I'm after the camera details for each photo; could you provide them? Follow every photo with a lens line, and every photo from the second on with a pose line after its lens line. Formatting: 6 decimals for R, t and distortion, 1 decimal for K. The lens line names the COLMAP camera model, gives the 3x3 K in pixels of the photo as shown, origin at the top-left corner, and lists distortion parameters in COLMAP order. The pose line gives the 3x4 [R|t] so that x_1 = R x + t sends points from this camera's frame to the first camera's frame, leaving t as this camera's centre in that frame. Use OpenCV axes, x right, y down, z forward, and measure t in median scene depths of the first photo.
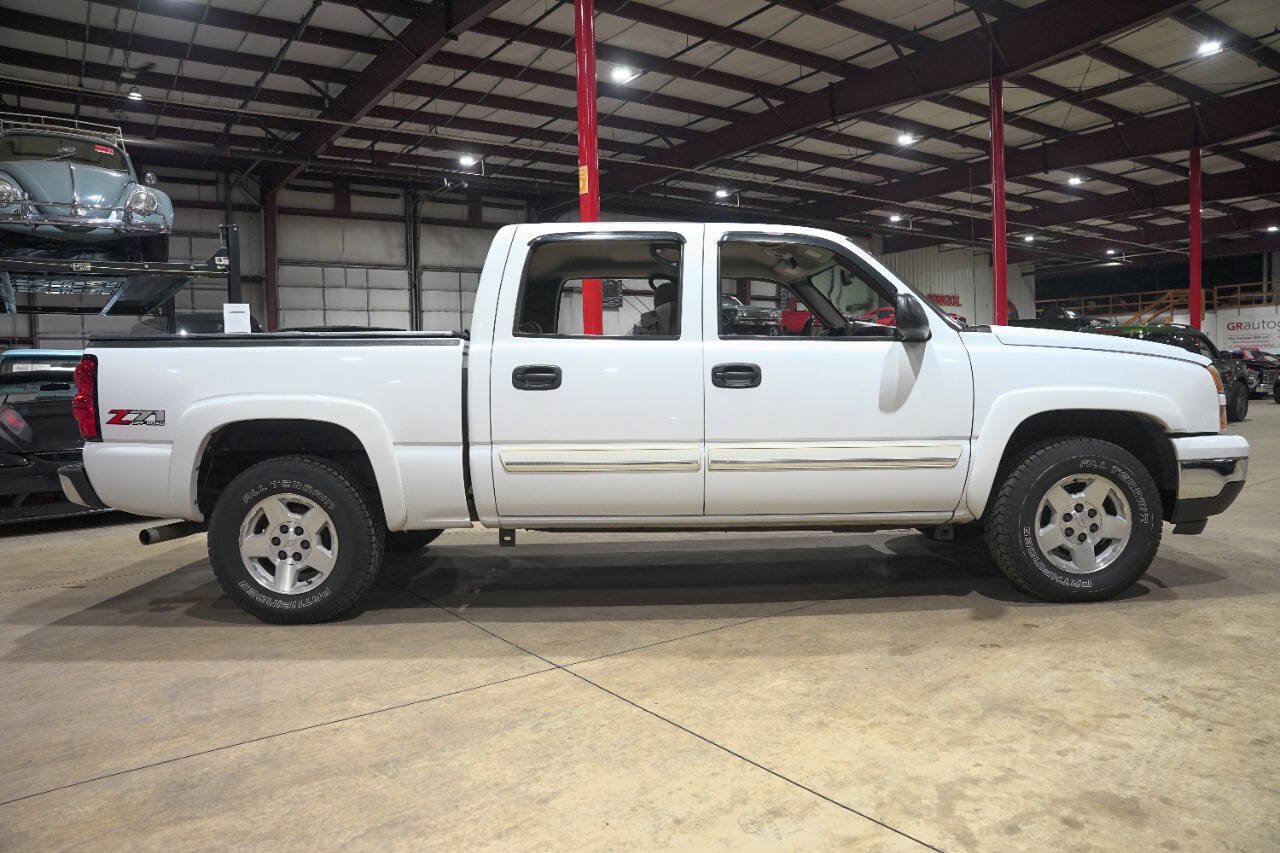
lens RADIAL K [[875.1, 0, 649.8], [0, 875.1, 433.5], [0, 0, 1]] dist [-0.137712, 0.109637]
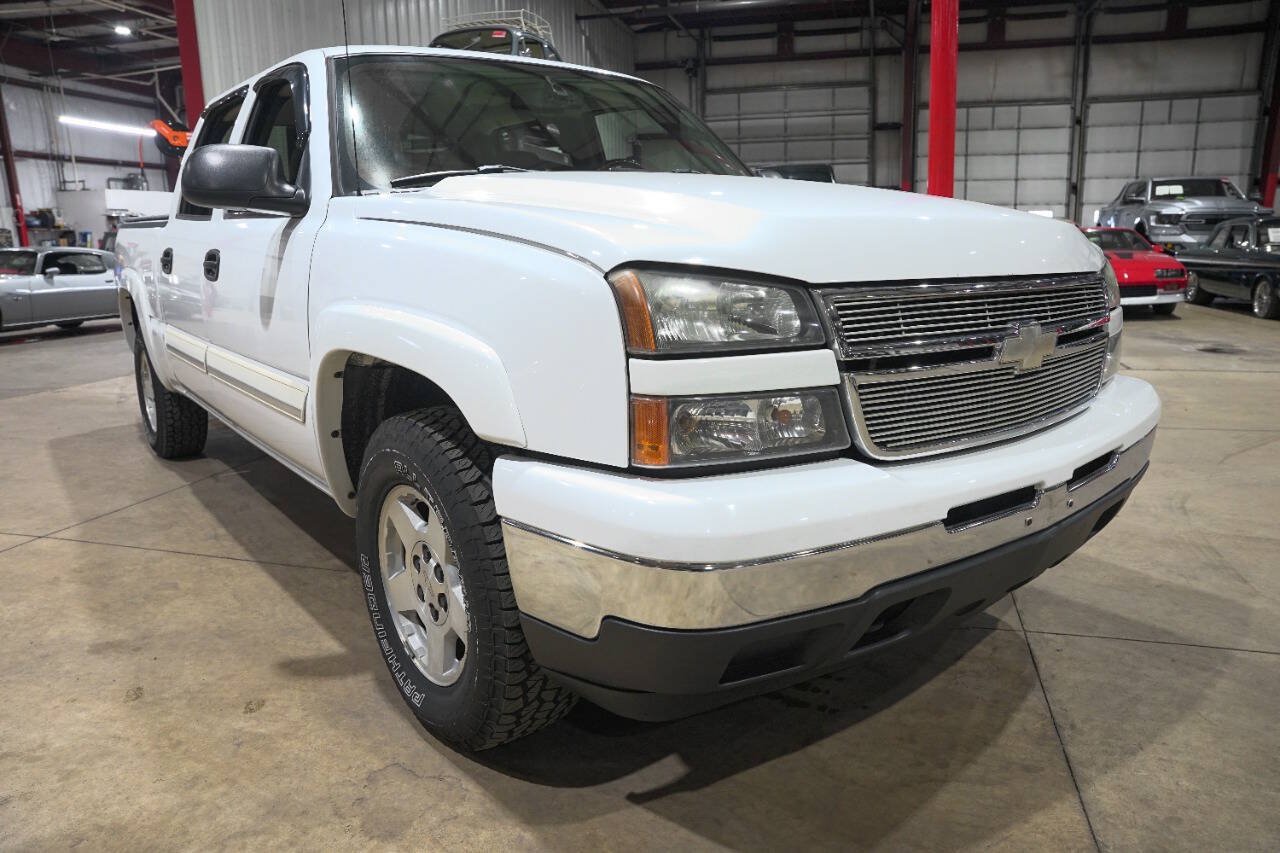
lens RADIAL K [[876.8, 0, 642.1], [0, 876.8, 427.3], [0, 0, 1]] dist [-0.145228, 0.114972]
pose [[0.619737, 0.179803, -0.763935, 0.202626], [-0.048601, 0.980326, 0.191306, -0.018454], [0.783303, -0.081431, 0.616283, 0.168327]]
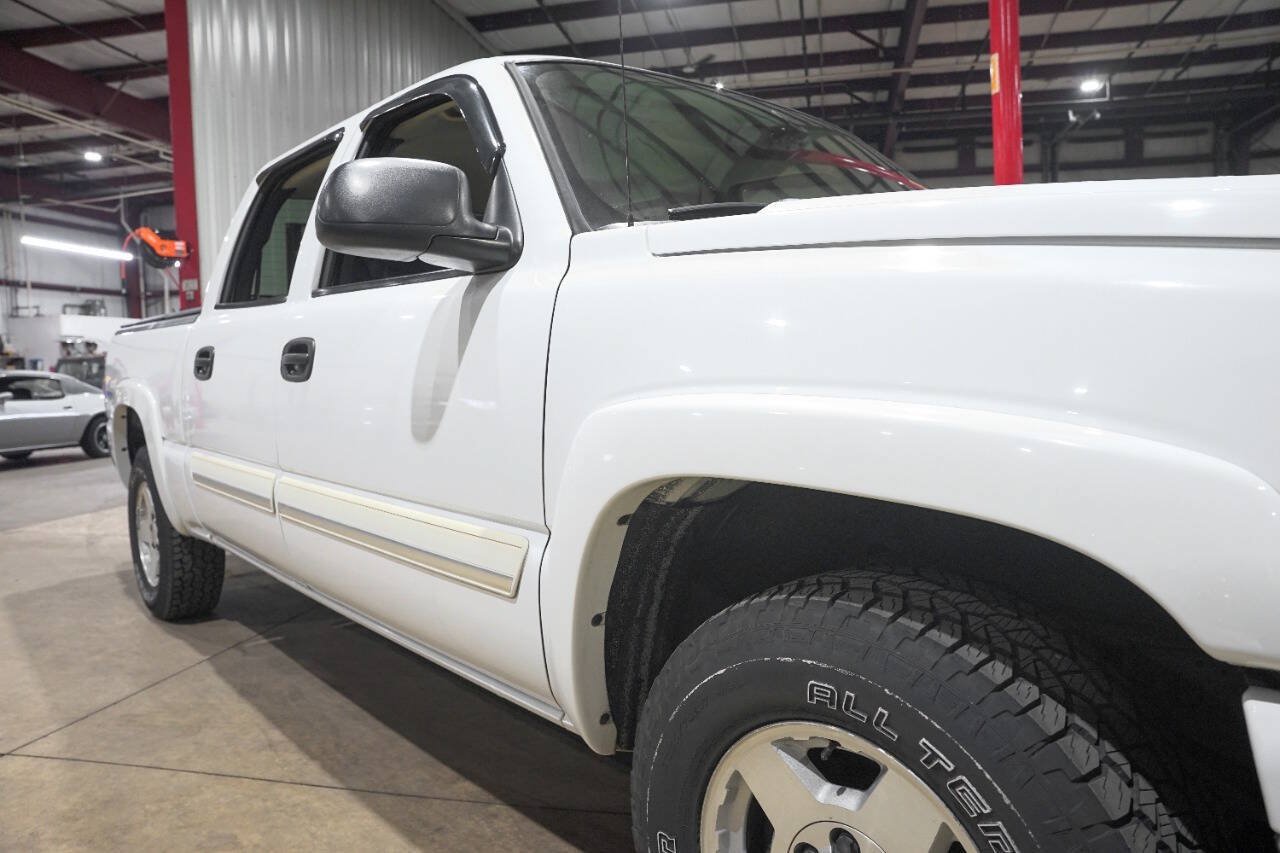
lens RADIAL K [[876.8, 0, 642.1], [0, 876.8, 427.3], [0, 0, 1]] dist [-0.145228, 0.114972]
pose [[0.664084, 0.057225, -0.745465, 0.139116], [-0.036759, 0.998360, 0.043891, -0.011499], [0.746754, -0.001745, 0.665098, 0.164145]]
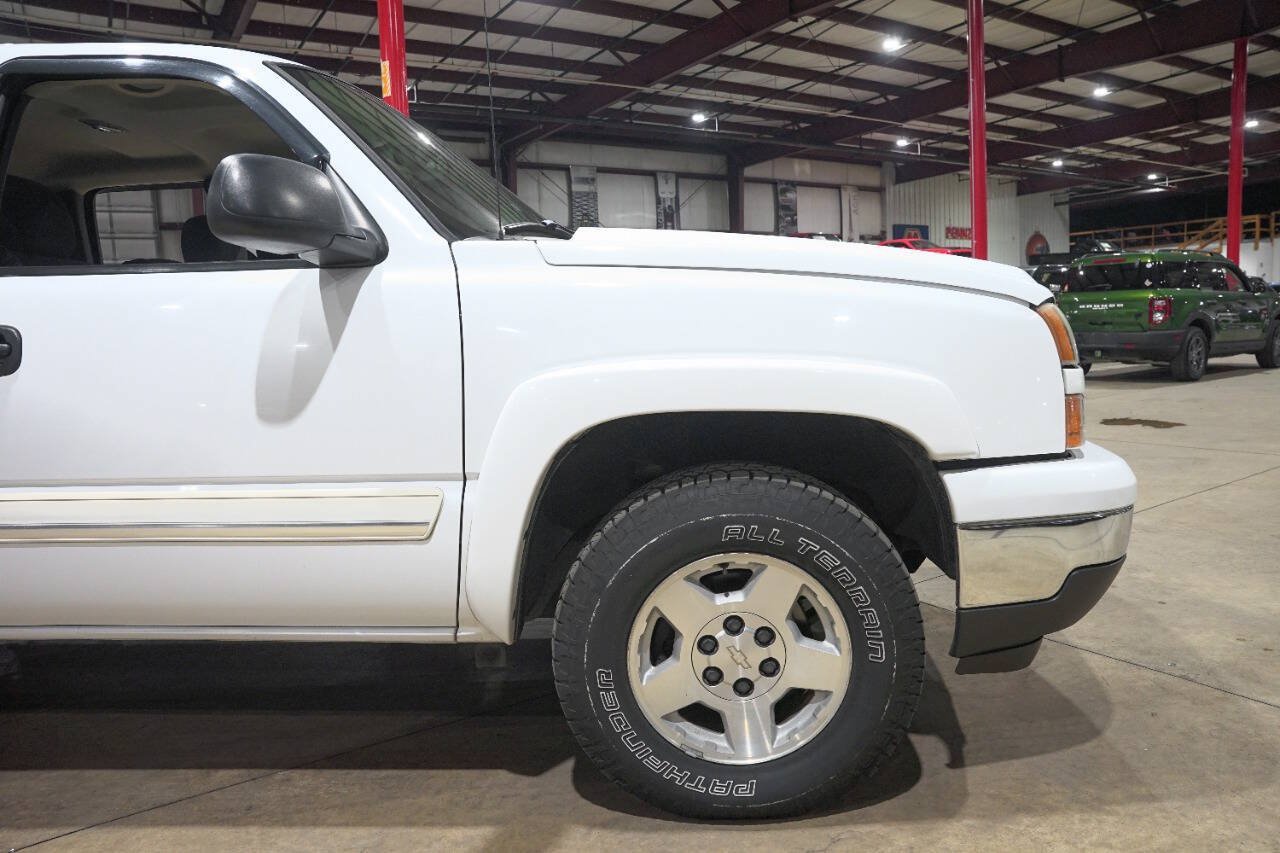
lens RADIAL K [[876.8, 0, 642.1], [0, 876.8, 427.3], [0, 0, 1]] dist [-0.145228, 0.114972]
pose [[0.998343, -0.010024, -0.056658, 0.102560], [0.013282, 0.998262, 0.057409, -0.009547], [0.055984, -0.058067, 0.996742, 0.114816]]
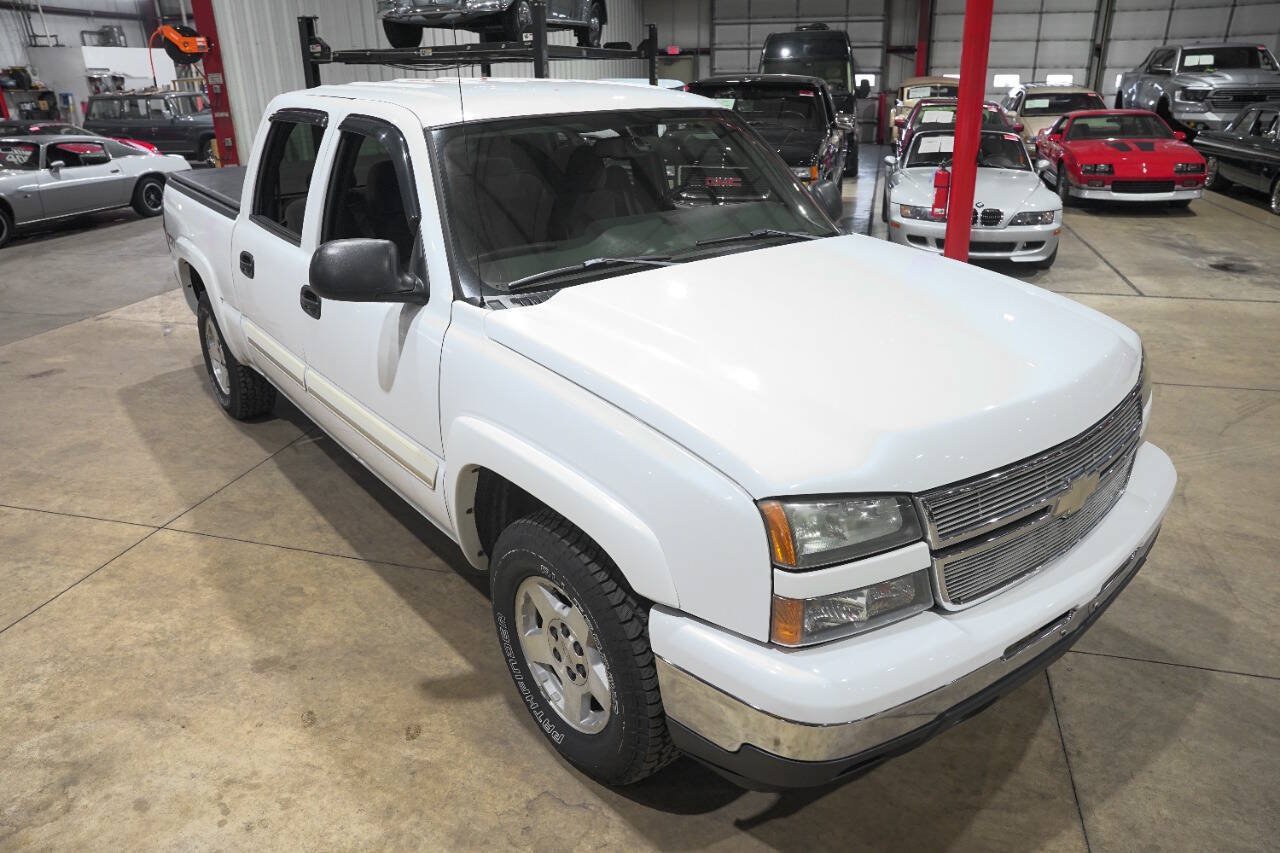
lens RADIAL K [[876.8, 0, 642.1], [0, 876.8, 427.3], [0, 0, 1]] dist [-0.145228, 0.114972]
pose [[0.624578, 0.313517, -0.715269, 0.197805], [-0.048268, 0.929627, 0.365327, -0.057608], [0.779469, -0.193651, 0.595757, 0.149605]]
